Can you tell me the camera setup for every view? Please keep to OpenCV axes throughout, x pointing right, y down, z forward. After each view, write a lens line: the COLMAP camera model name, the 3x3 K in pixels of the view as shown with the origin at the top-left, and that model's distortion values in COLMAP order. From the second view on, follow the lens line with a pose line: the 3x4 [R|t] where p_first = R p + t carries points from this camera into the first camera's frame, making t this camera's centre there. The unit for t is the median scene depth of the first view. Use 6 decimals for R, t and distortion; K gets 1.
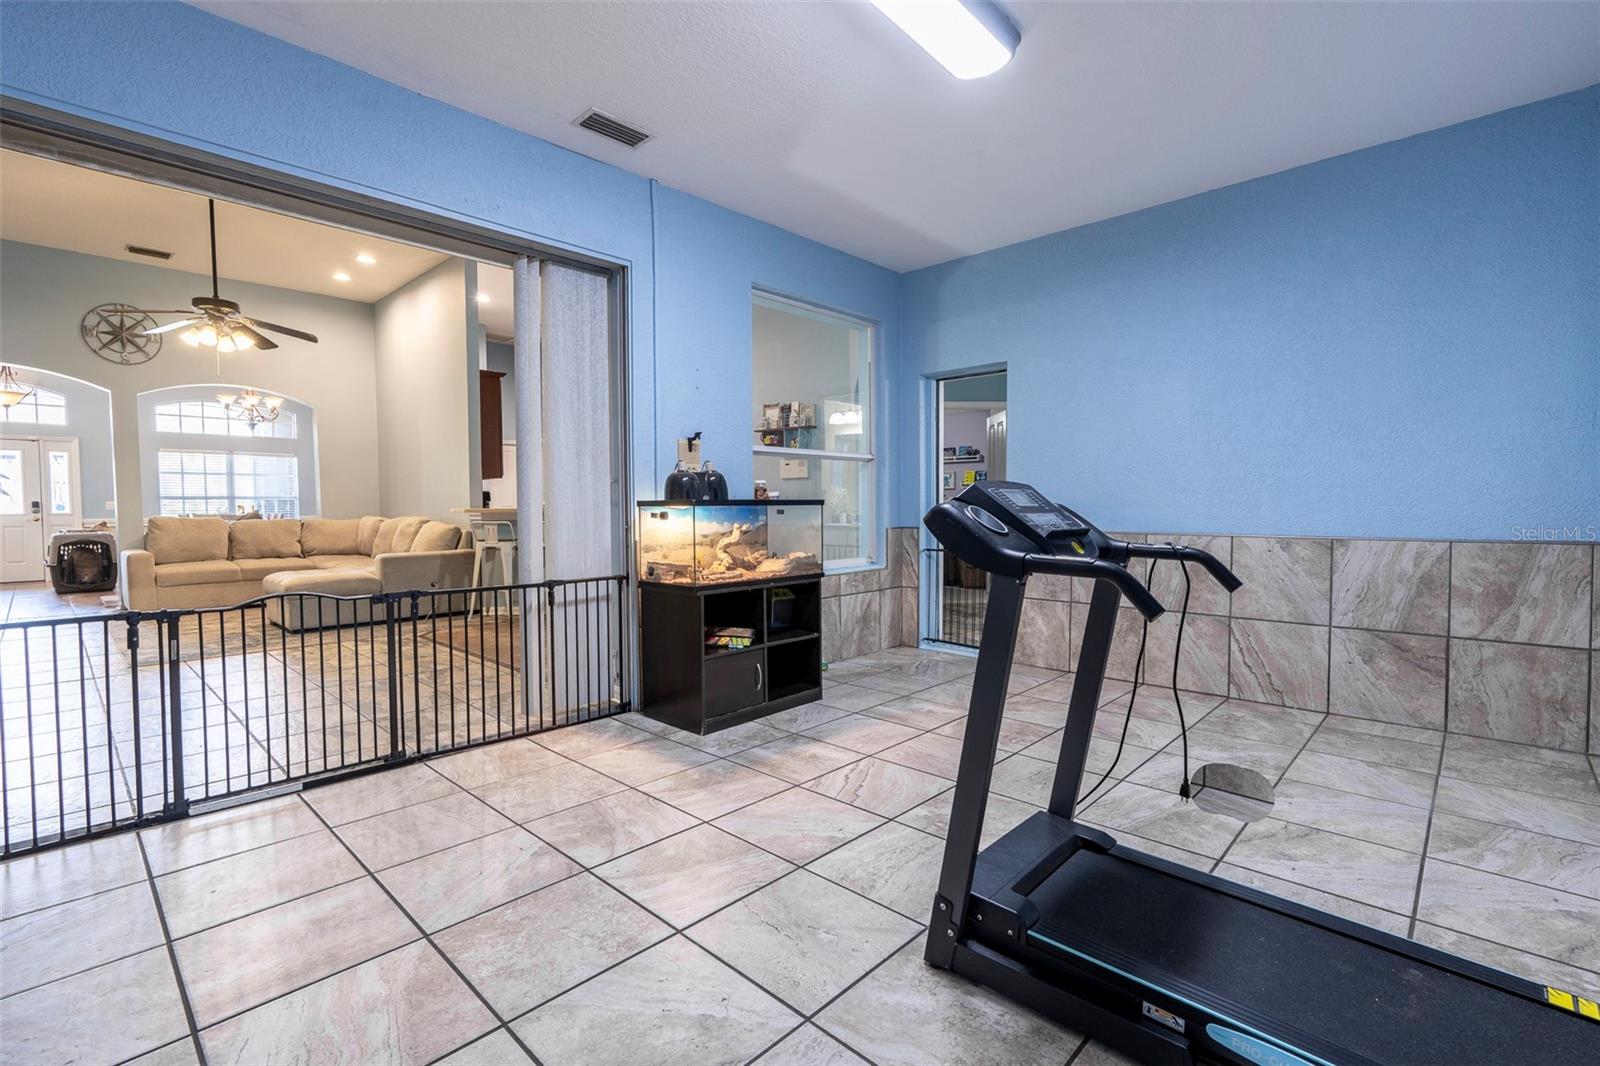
lens RADIAL K [[723.0, 0, 803.5], [0, 723.0, 530.7], [0, 0, 1]] dist [-0.002210, 0.000596]
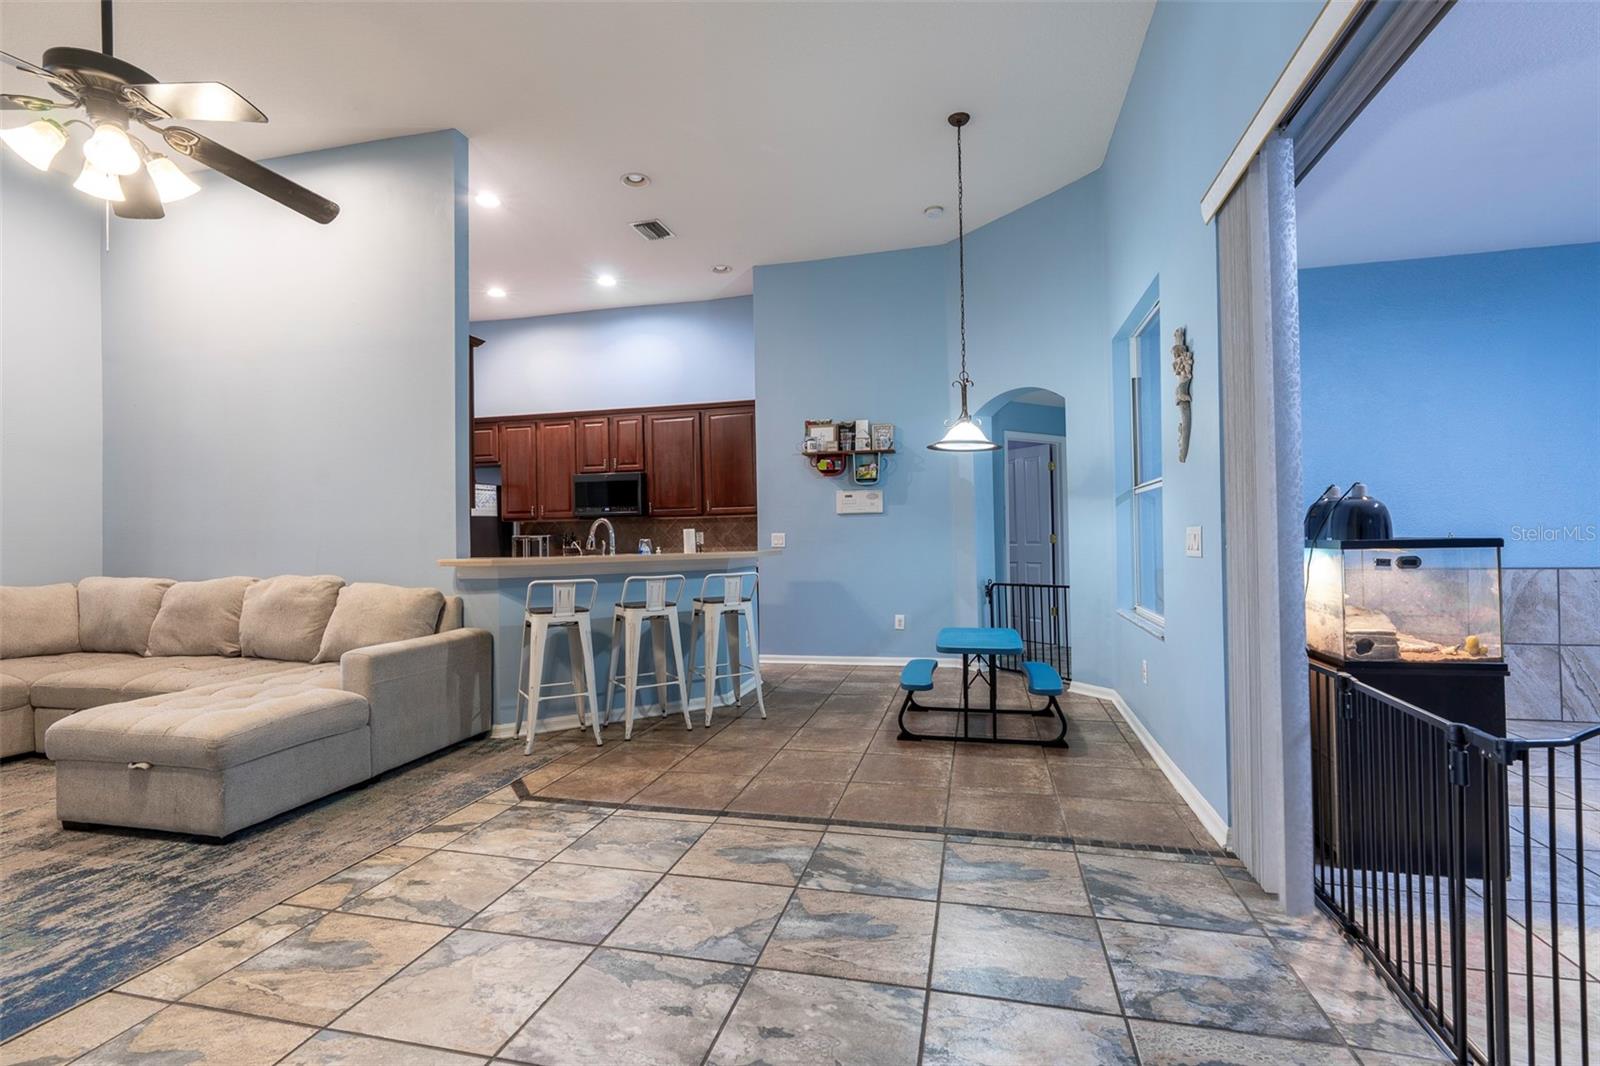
lens RADIAL K [[731.4, 0, 803.7], [0, 731.4, 533.2], [0, 0, 1]] dist [-0.003143, 0.000254]
pose [[0.868777, -0.003969, 0.495188, -0.980547], [0.029359, 0.998622, -0.043504, -0.033189], [-0.494333, 0.052334, 0.867696, 0.656343]]
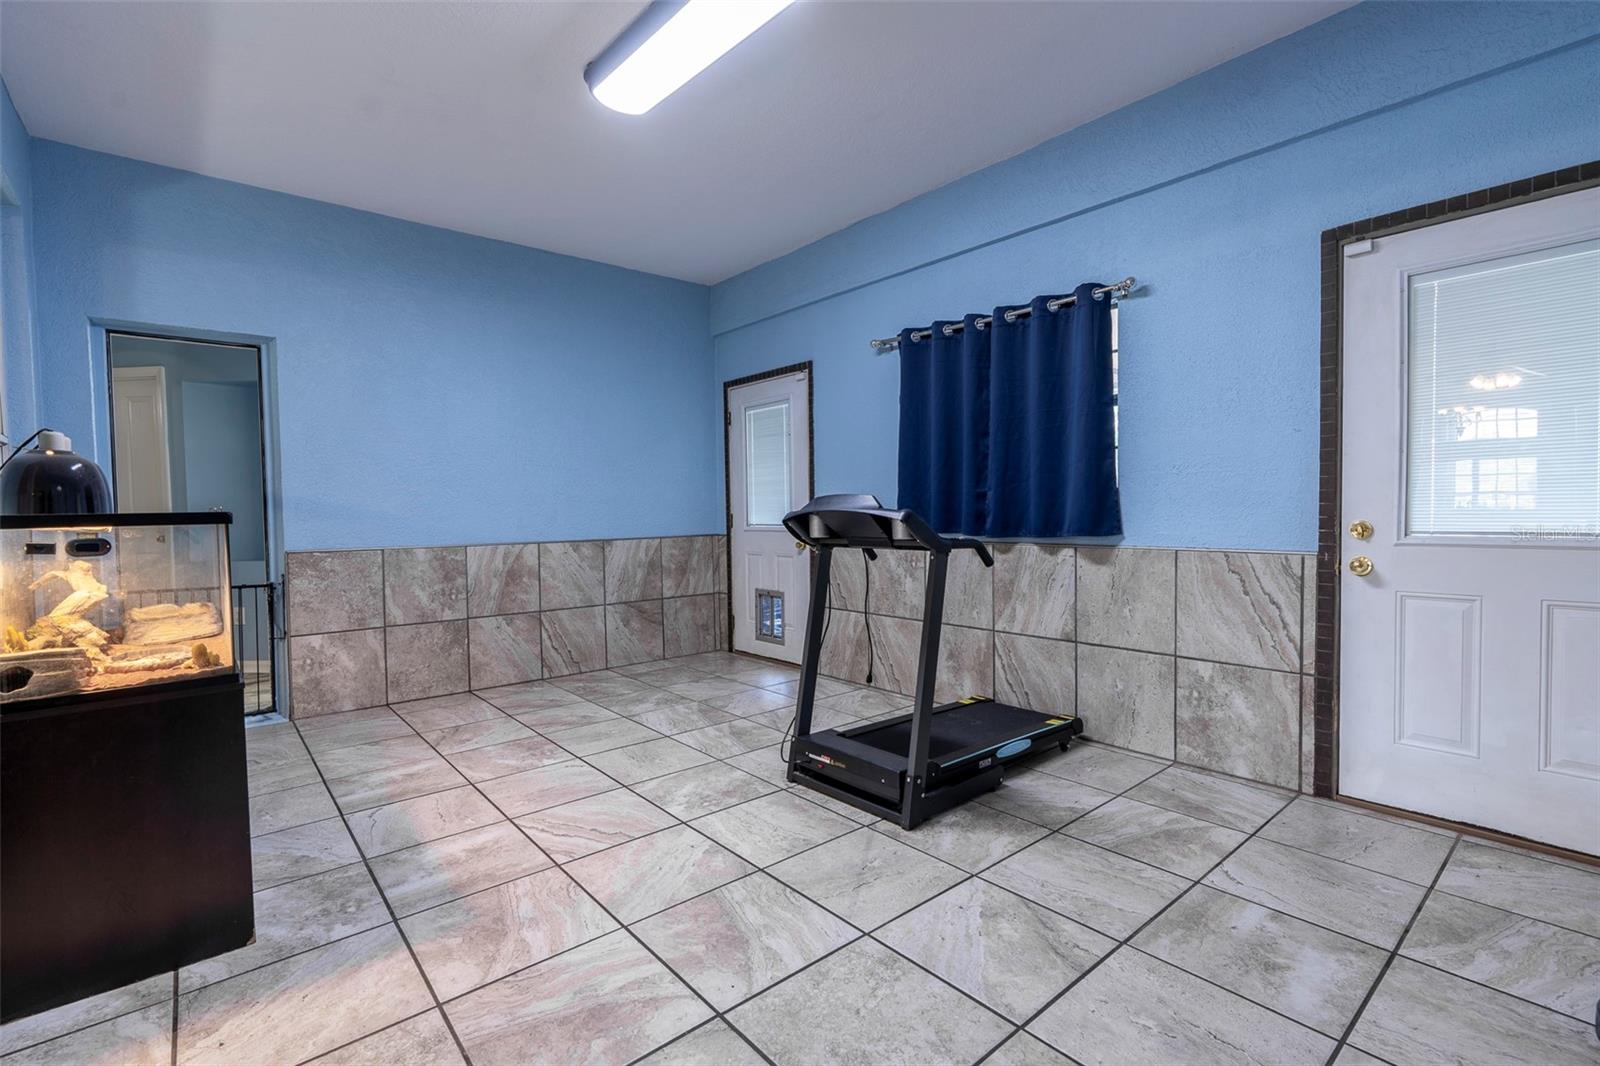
lens RADIAL K [[723.0, 0, 803.5], [0, 723.0, 530.7], [0, 0, 1]] dist [-0.002210, 0.000596]
pose [[0.105671, -0.026500, 0.994048, -0.580637], [0.050962, 0.998476, 0.021200, -0.016911], [-0.993094, 0.048419, 0.106860, 0.471844]]
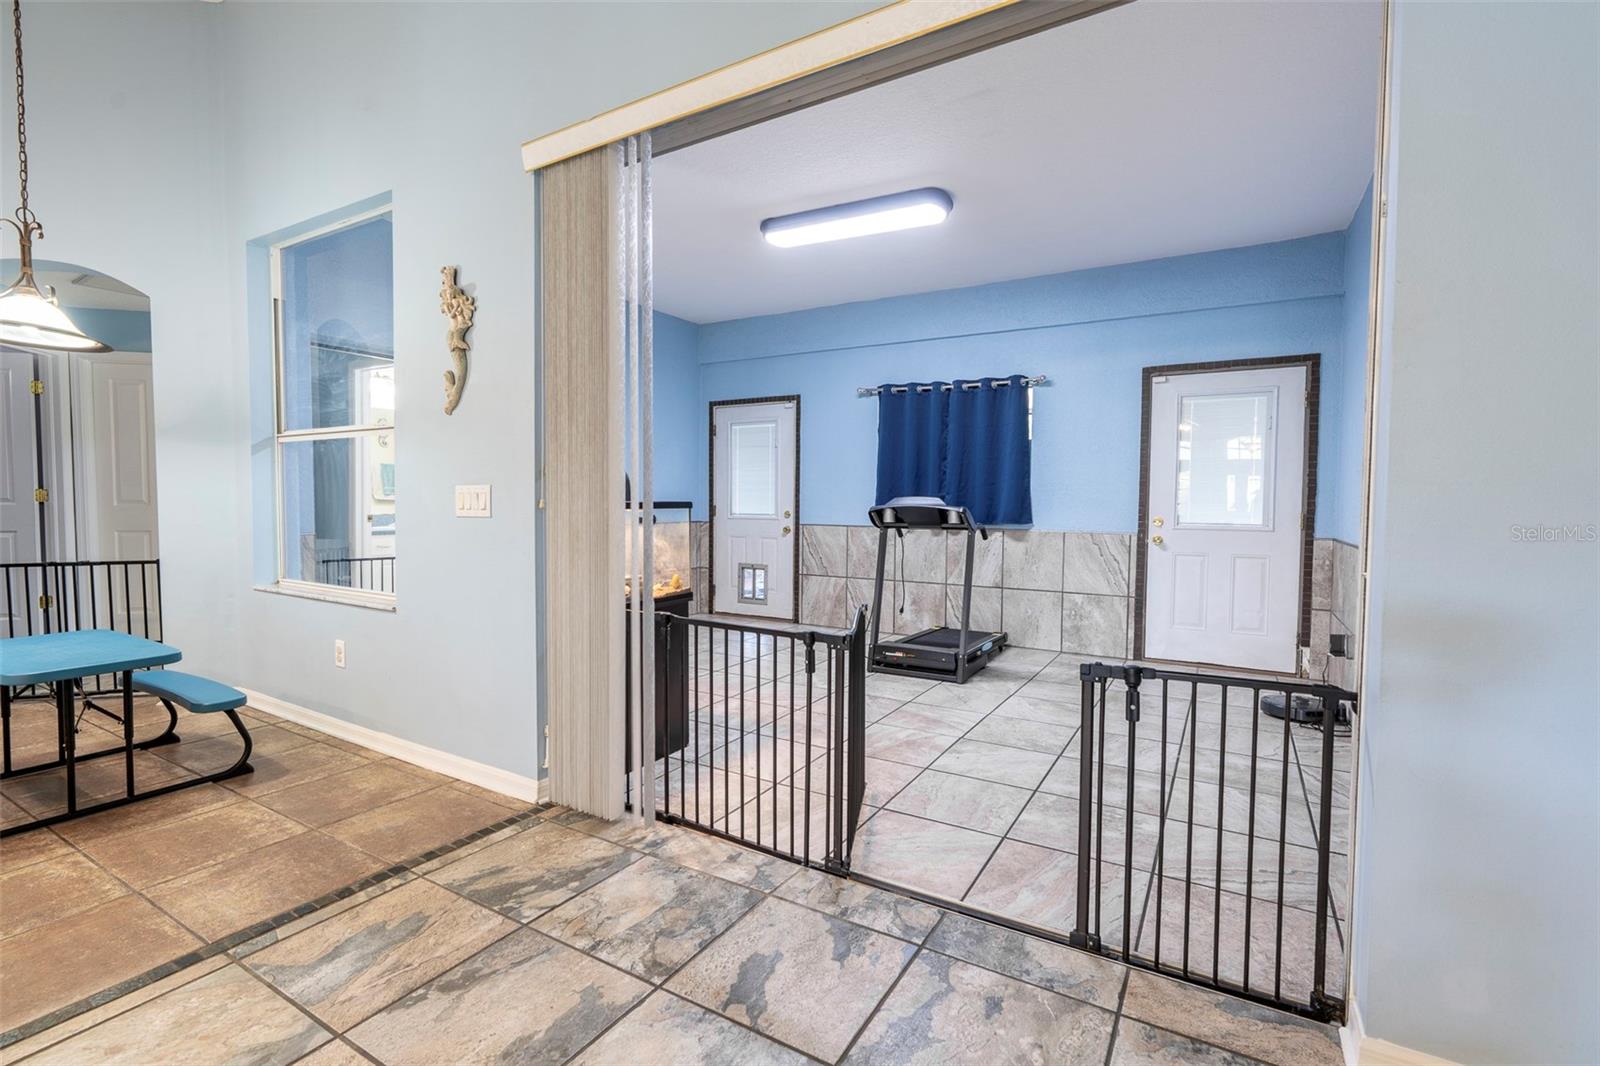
lens RADIAL K [[720.7, 0, 805.9], [0, 720.7, 528.7], [0, 0, 1]] dist [-0.002306, 0.000021]
pose [[-0.222711, -0.034681, 0.974268, -1.016922], [0.028441, 0.998710, 0.042053, -0.038788], [-0.974470, 0.037075, -0.221437, 0.966817]]
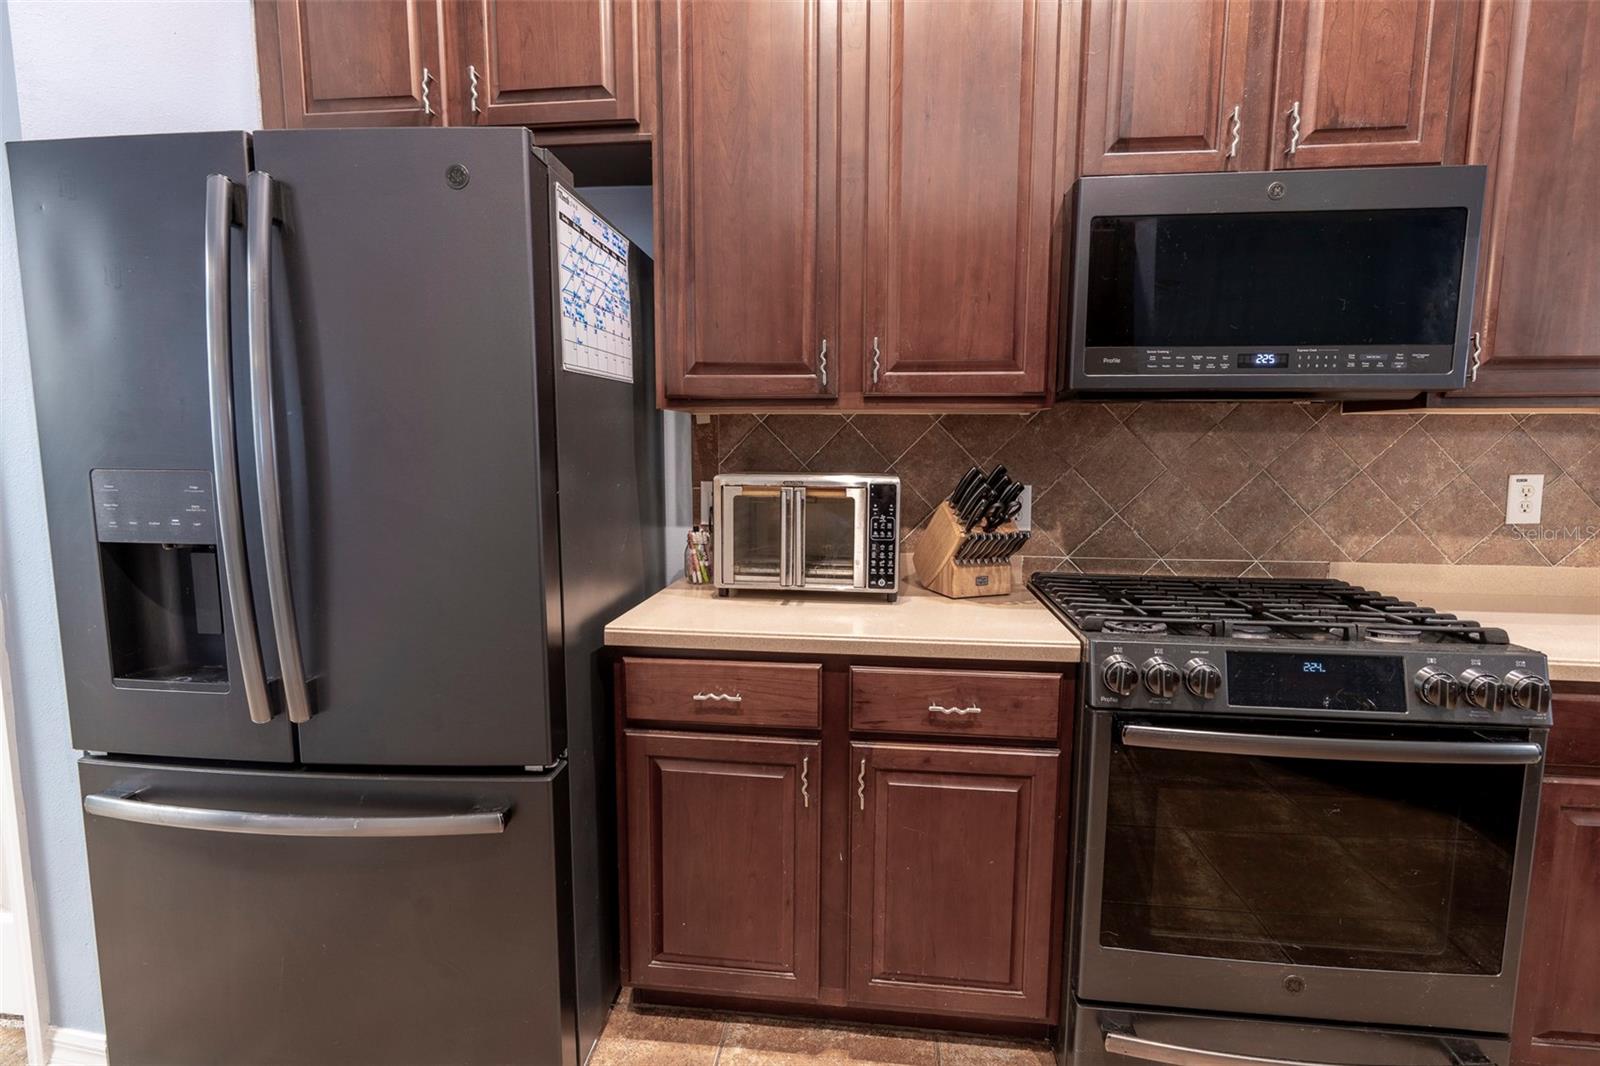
lens RADIAL K [[751.9, 0, 798.7], [0, 751.9, 530.2], [0, 0, 1]] dist [-0.002658, 0.000382]
pose [[0.800870, -0.057349, 0.596086, -0.915310], [0.013488, 0.996879, 0.077787, -0.139554], [-0.598687, -0.054257, 0.799144, 2.420816]]
